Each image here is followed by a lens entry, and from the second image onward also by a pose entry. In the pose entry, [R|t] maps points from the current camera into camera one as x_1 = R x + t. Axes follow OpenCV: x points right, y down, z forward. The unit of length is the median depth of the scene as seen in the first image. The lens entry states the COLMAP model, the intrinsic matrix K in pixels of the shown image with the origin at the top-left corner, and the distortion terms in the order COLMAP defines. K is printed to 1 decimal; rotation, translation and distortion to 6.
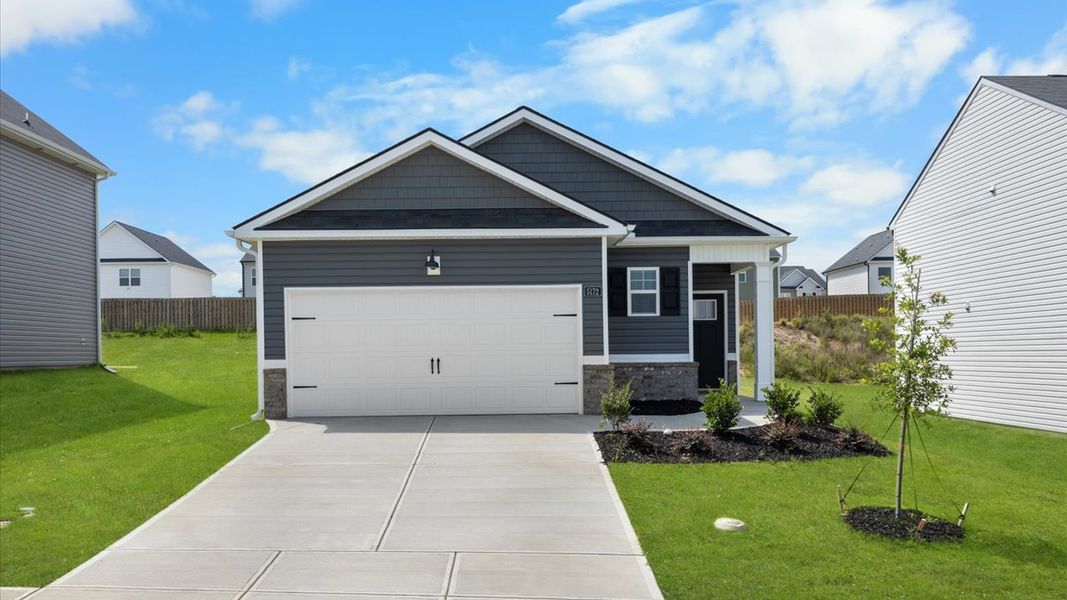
lens RADIAL K [[905.6, 0, 526.8], [0, 905.6, 332.6], [0, 0, 1]] dist [0.014550, -0.000146]
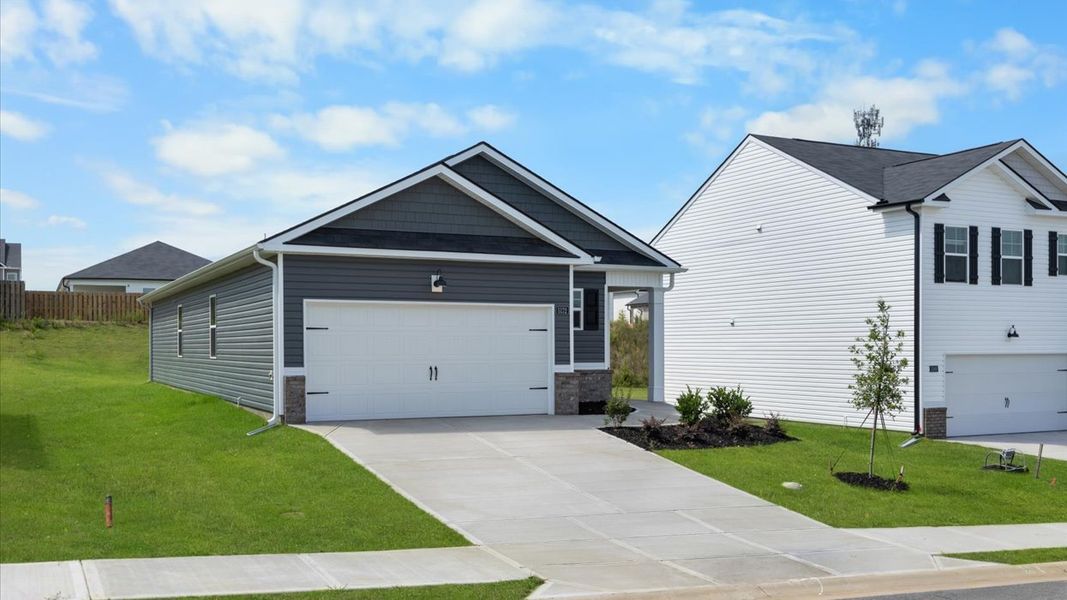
lens RADIAL K [[1042.5, 0, 532.0], [0, 1042.5, 303.9], [0, 0, 1]] dist [0.044796, 0.000000]
pose [[0.902830, 0.029536, 0.428983, -0.545002], [-0.021036, 0.999477, -0.024544, -0.019574], [-0.429484, 0.013135, 0.902979, -0.212210]]
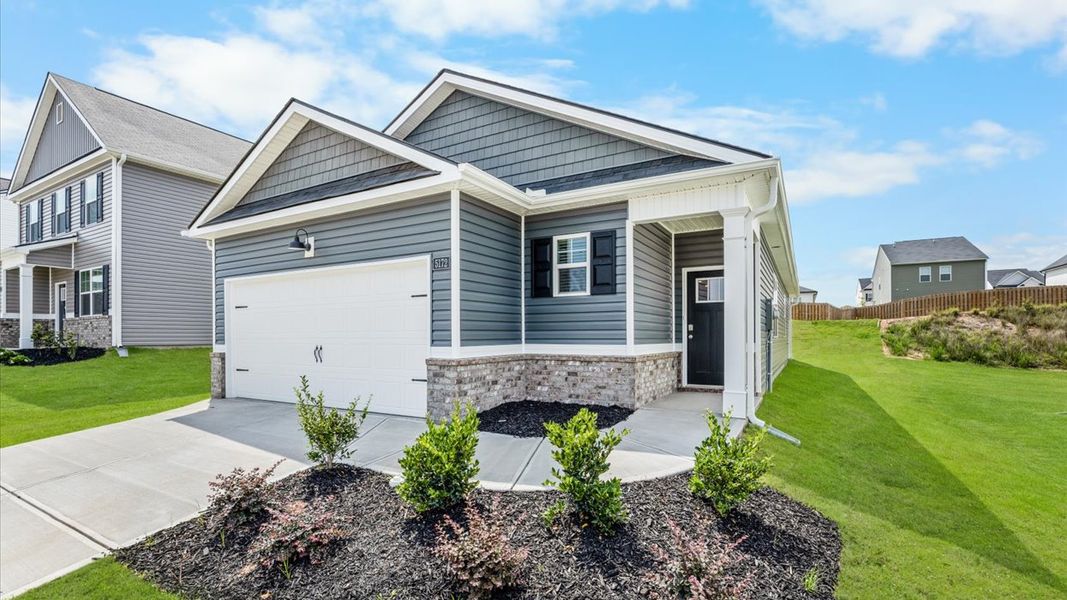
lens RADIAL K [[477.3, 0, 526.2], [0, 477.3, 334.4], [0, 0, 1]] dist [-0.013121, -0.000181]
pose [[0.859699, 0.007235, -0.510749, 0.340042], [0.004437, 0.999756, 0.021629, 0.006555], [0.510781, -0.020861, 0.859458, 0.685040]]
